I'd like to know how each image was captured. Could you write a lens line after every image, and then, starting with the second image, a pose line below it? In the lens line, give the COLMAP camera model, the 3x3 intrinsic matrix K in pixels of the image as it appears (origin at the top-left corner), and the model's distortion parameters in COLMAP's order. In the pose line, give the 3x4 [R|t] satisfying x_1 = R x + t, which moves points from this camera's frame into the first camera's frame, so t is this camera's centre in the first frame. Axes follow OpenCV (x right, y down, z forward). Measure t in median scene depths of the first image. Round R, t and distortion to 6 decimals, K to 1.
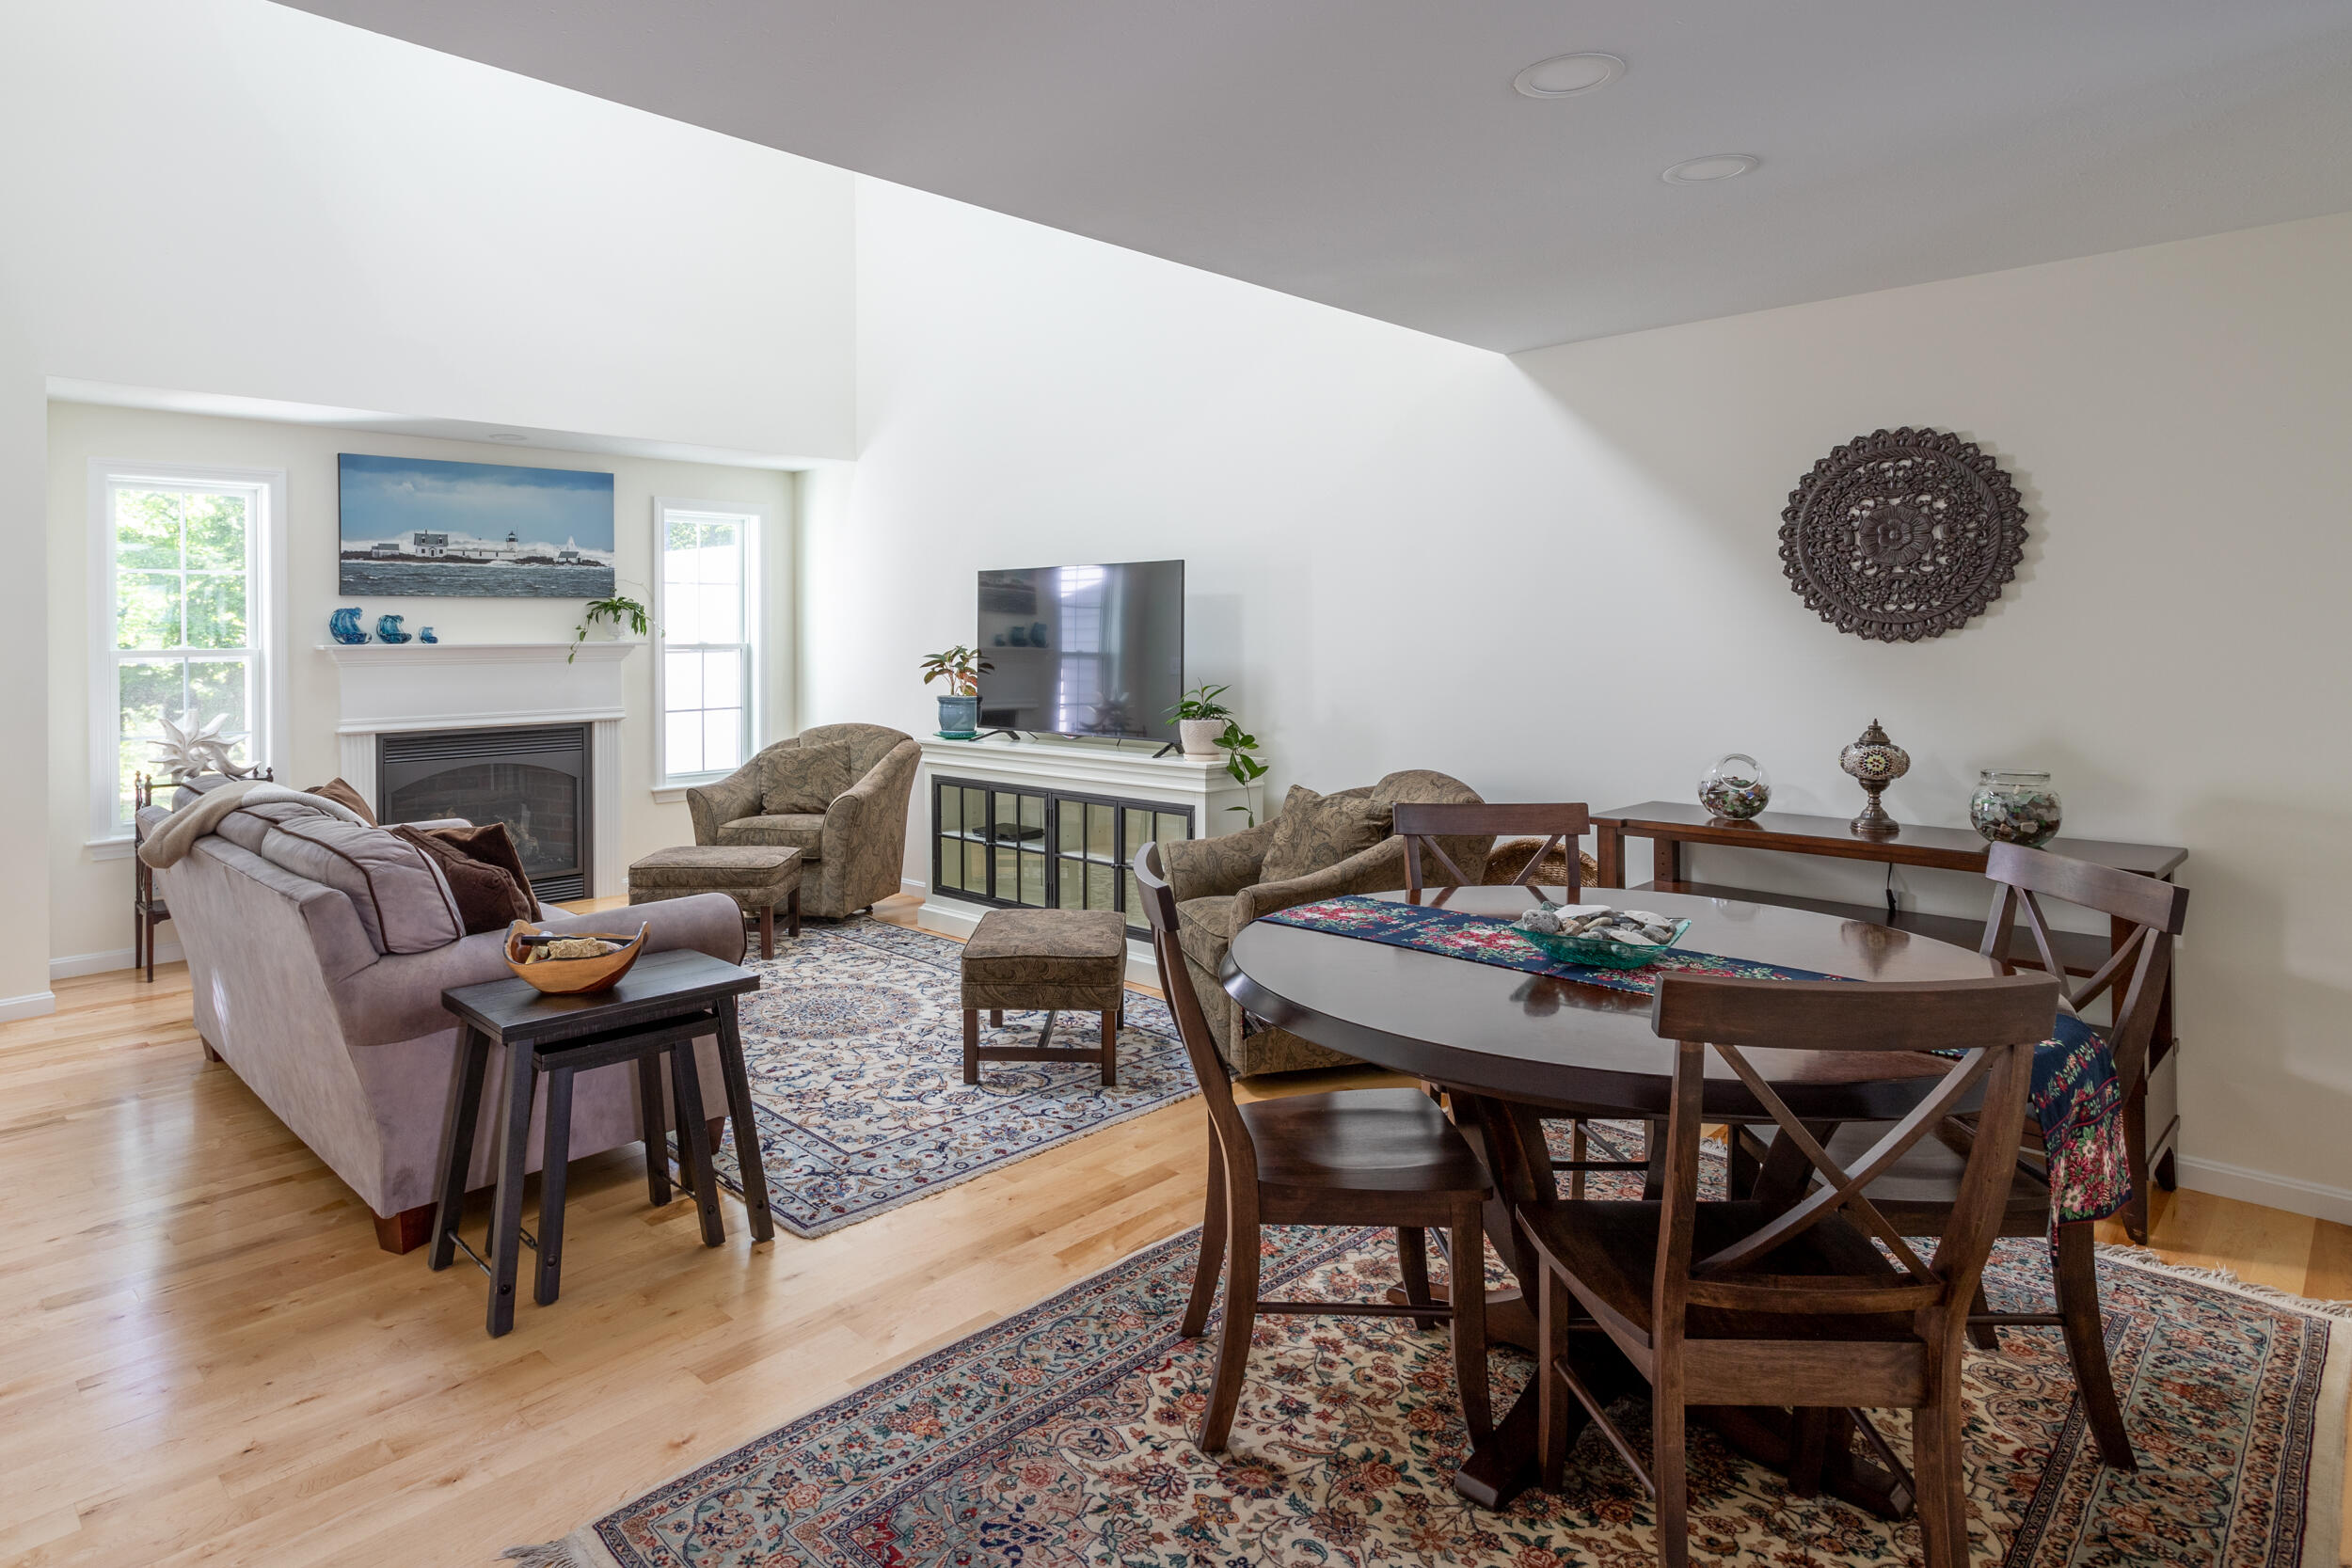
lens RADIAL K [[1350.0, 0, 1074.0], [0, 1350.0, 631.7], [0, 0, 1]] dist [-0.003846, 0.007443]
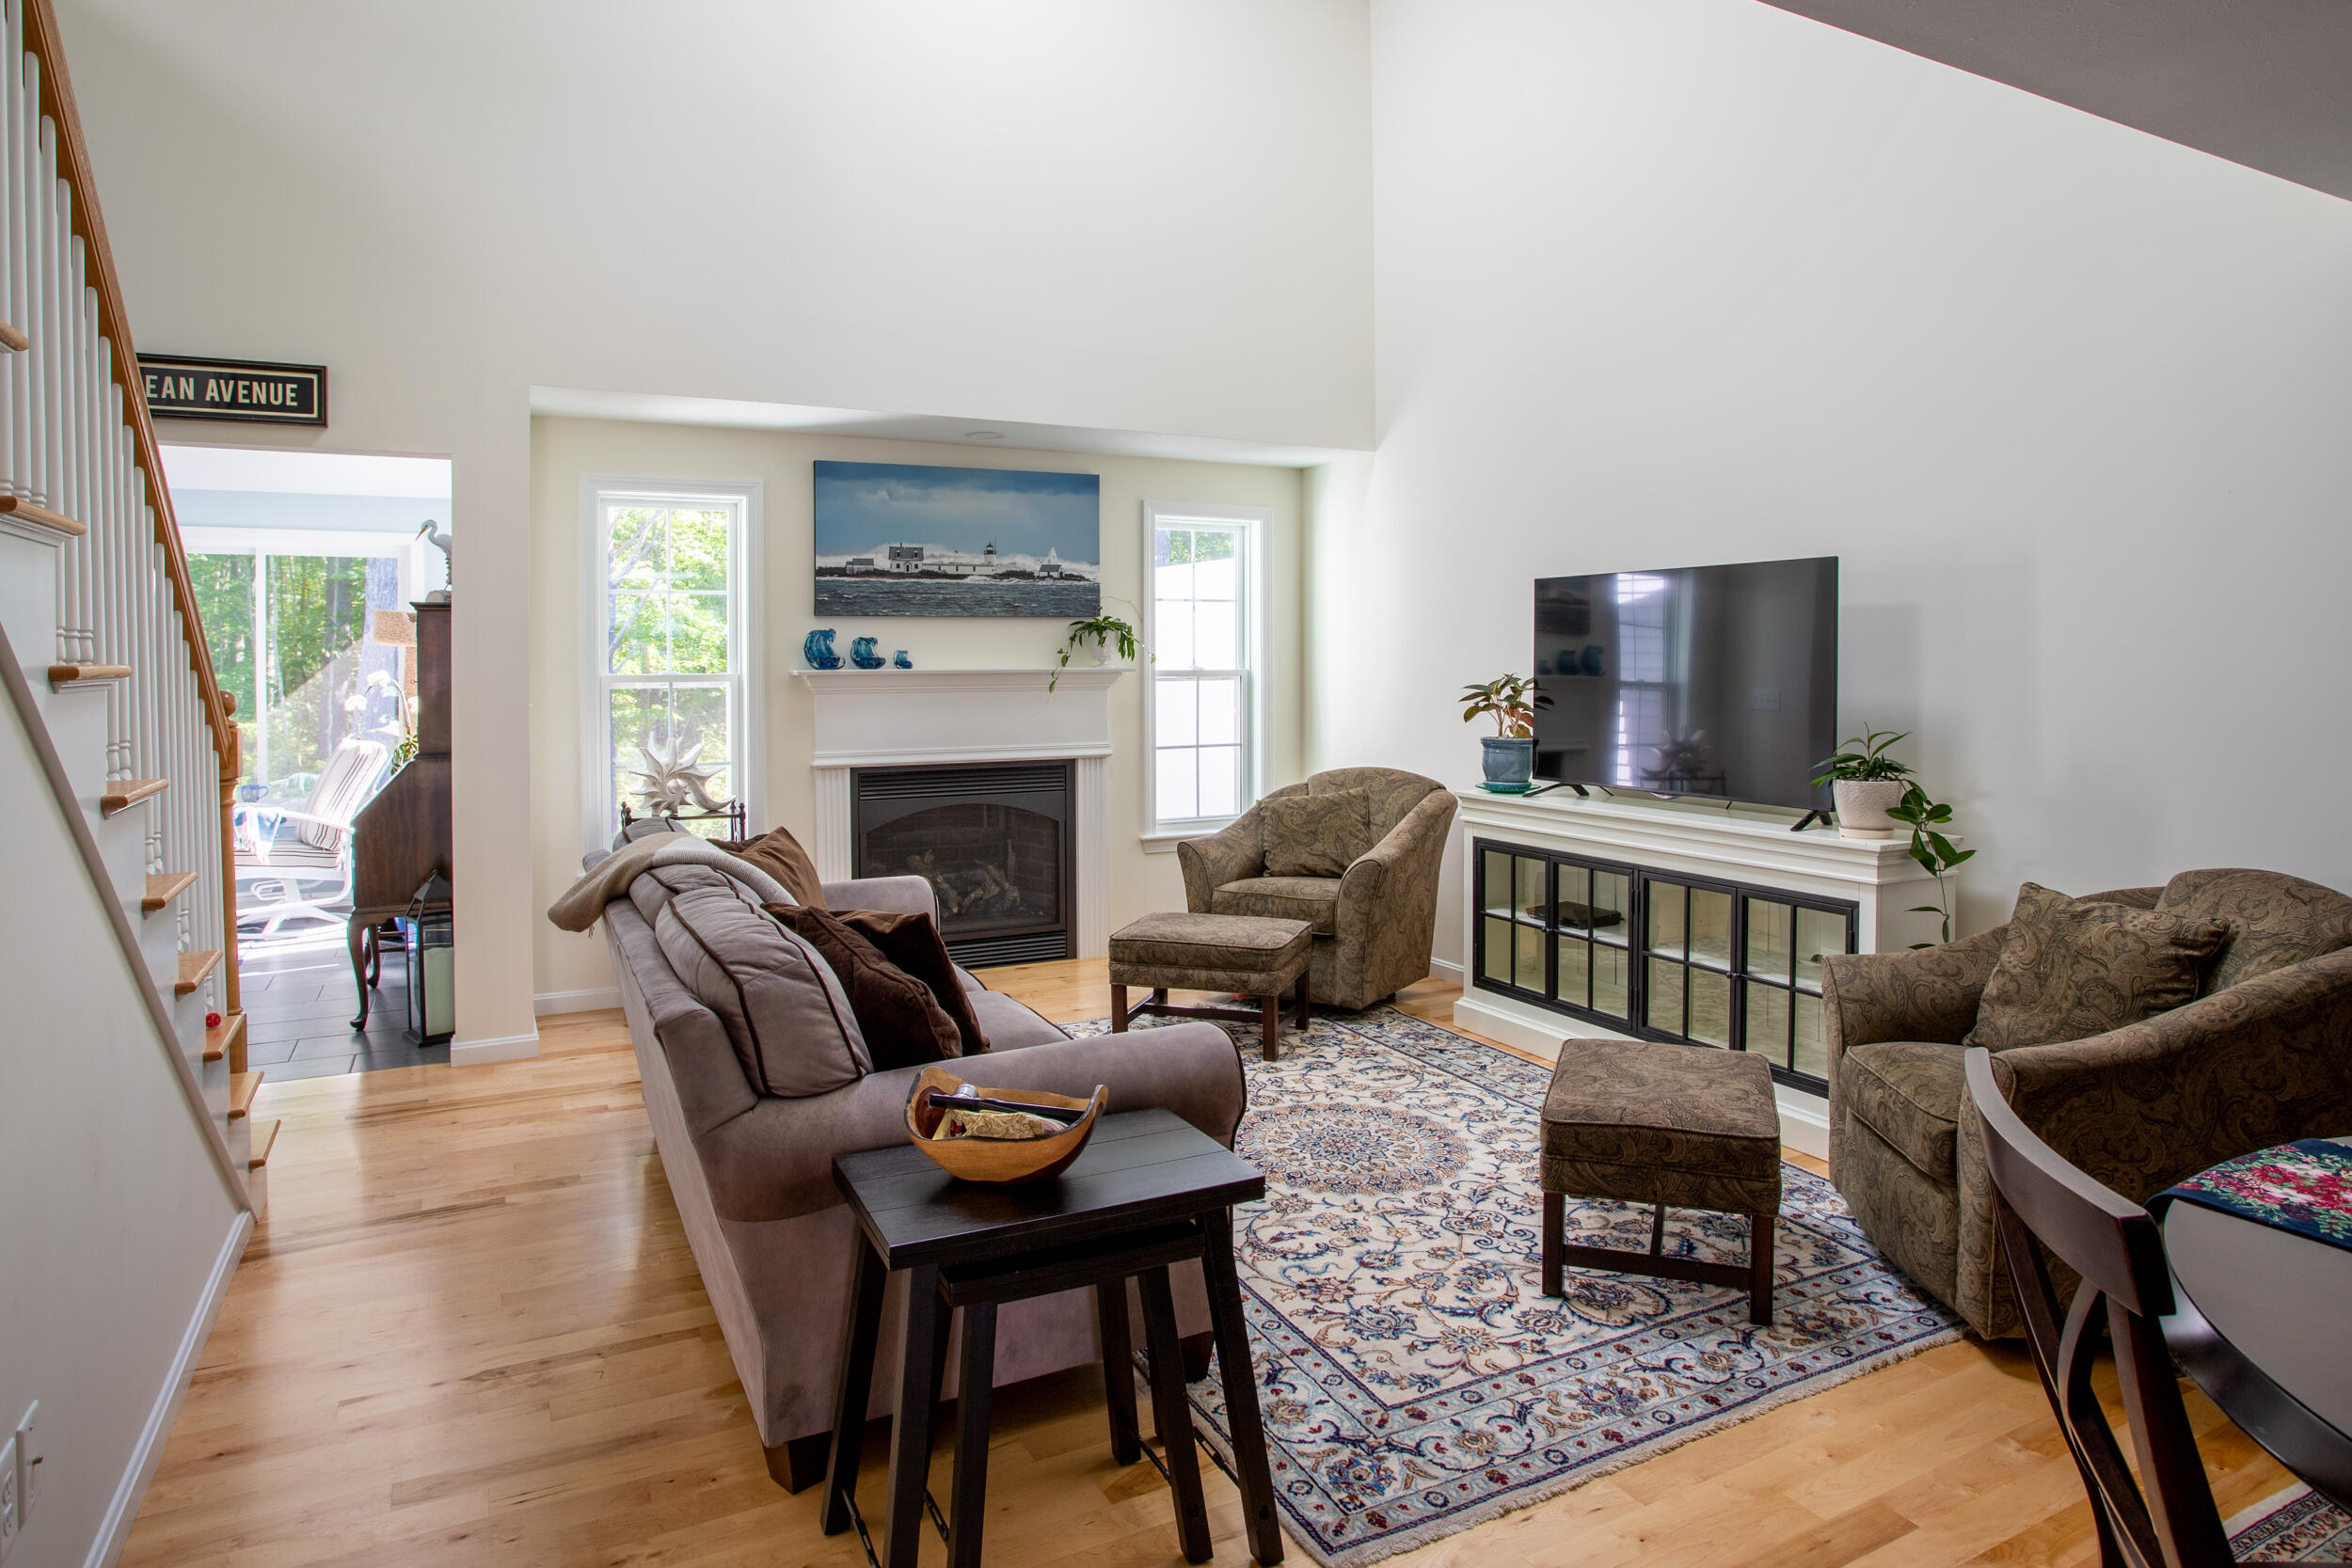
lens RADIAL K [[1390.1, 0, 1176.3], [0, 1390.1, 661.7], [0, 0, 1]] dist [-0.058999, 0.028522]
pose [[0.958662, 0.002181, -0.284540, -0.058036], [-0.000865, 0.999988, 0.004751, -0.000723], [0.284547, -0.004308, 0.958652, 0.240664]]
